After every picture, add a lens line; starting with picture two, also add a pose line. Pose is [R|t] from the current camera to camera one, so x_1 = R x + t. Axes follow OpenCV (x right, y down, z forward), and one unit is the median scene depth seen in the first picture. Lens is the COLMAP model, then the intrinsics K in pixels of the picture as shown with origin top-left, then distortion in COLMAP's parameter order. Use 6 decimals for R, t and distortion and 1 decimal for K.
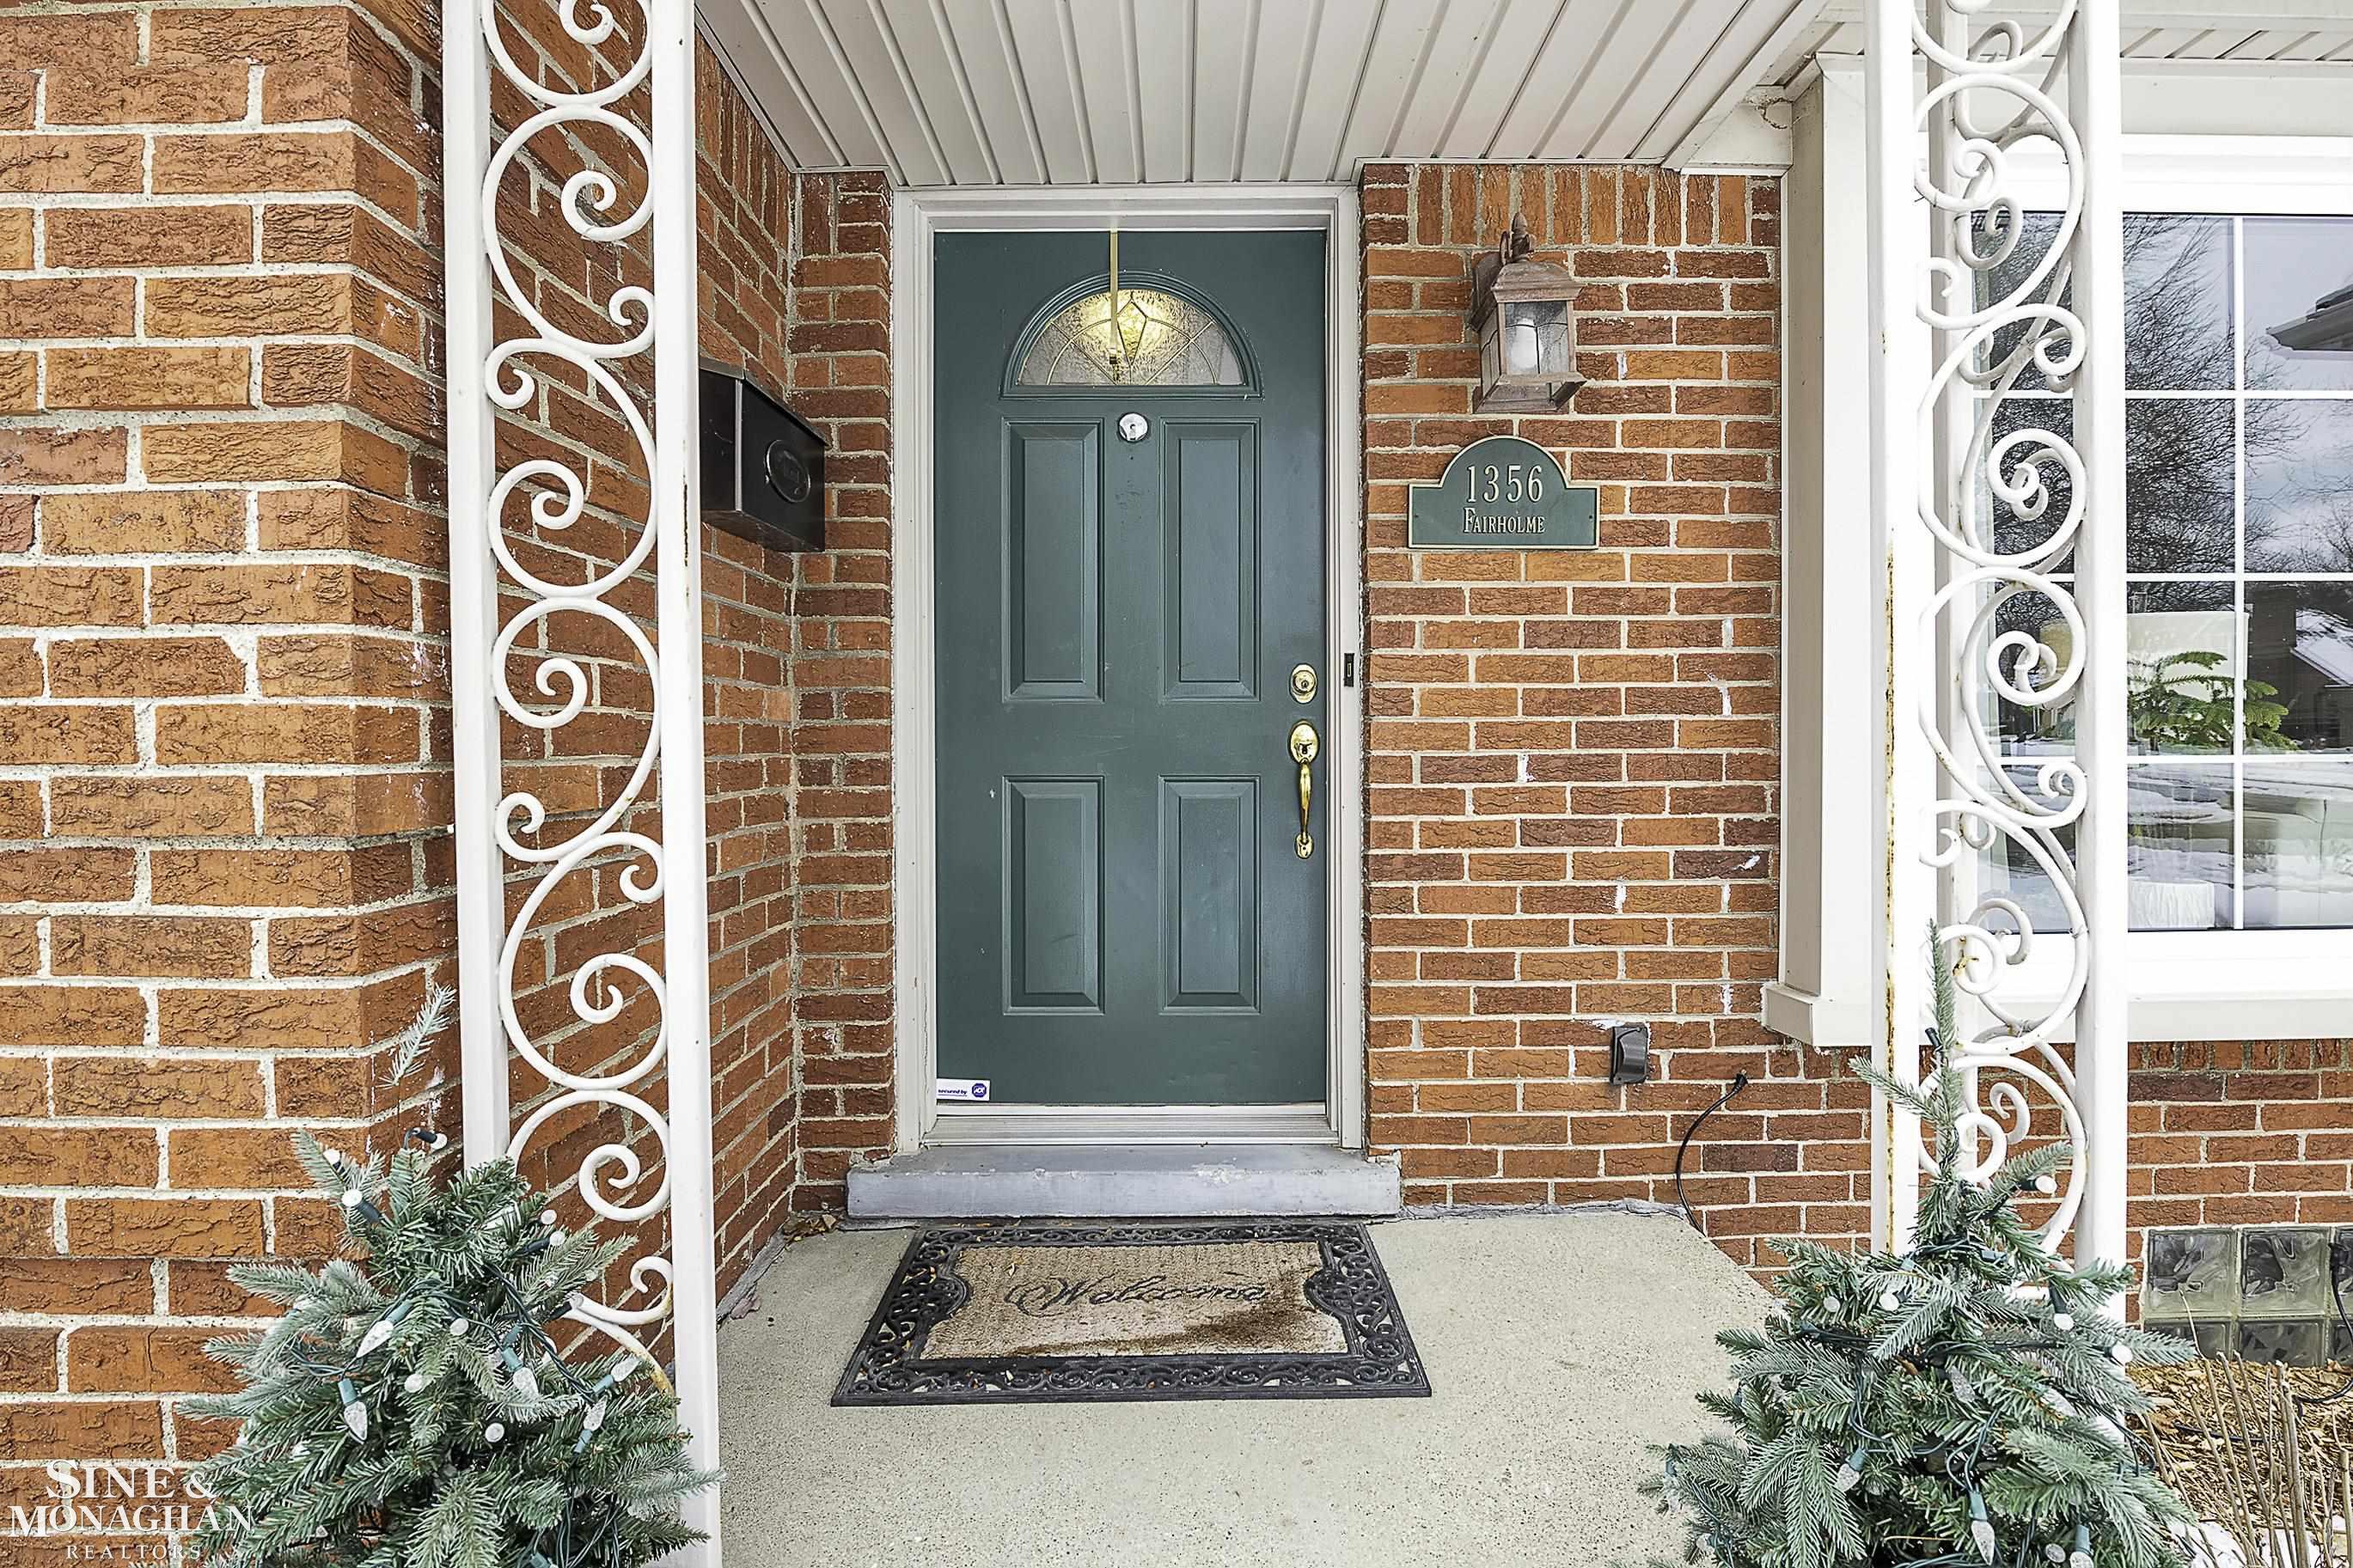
lens RADIAL K [[1160.4, 0, 1177.8], [0, 1160.4, 741.3], [0, 0, 1]] dist [-0.000329, 0.000005]
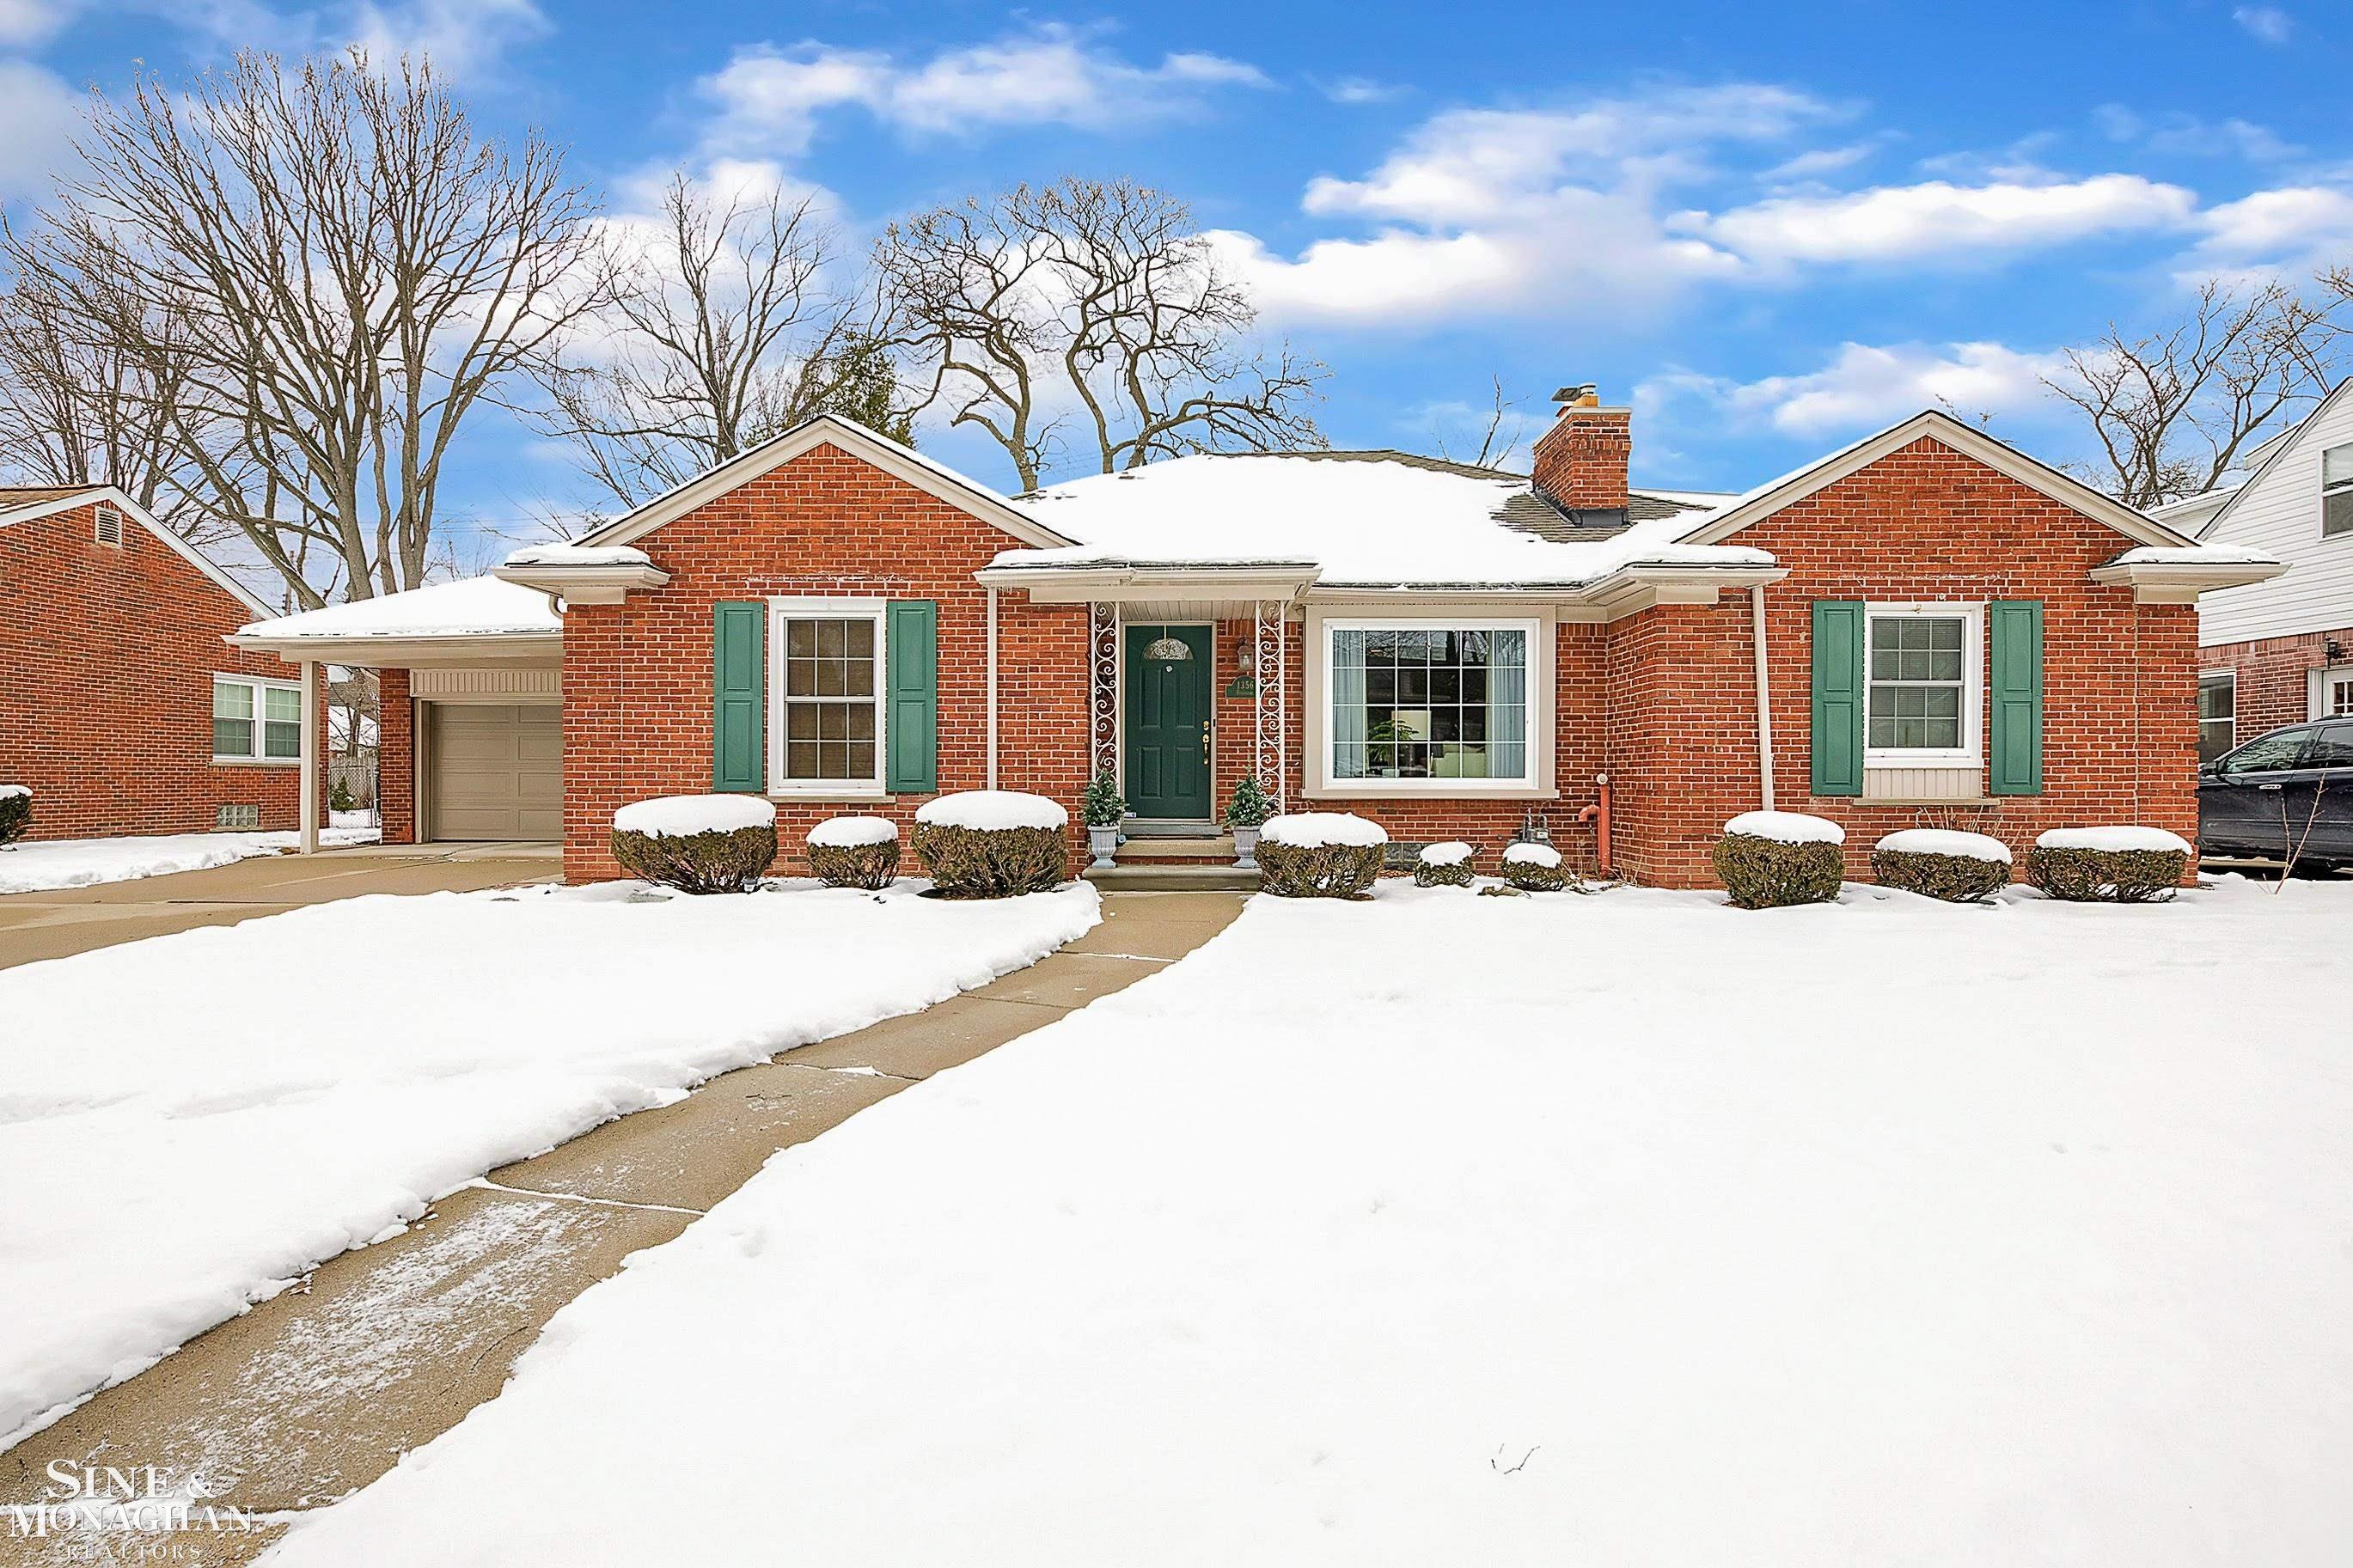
lens RADIAL K [[1168.9, 0, 1087.3], [0, 1168.9, 780.3], [0, 0, 1]] dist [-0.001251, 0.000042]
pose [[0.994319, 0.003812, -0.106376, 0.145798], [-0.003861, 0.999993, -0.000257, 0.189351], [0.106374, 0.000666, 0.994326, -4.086302]]
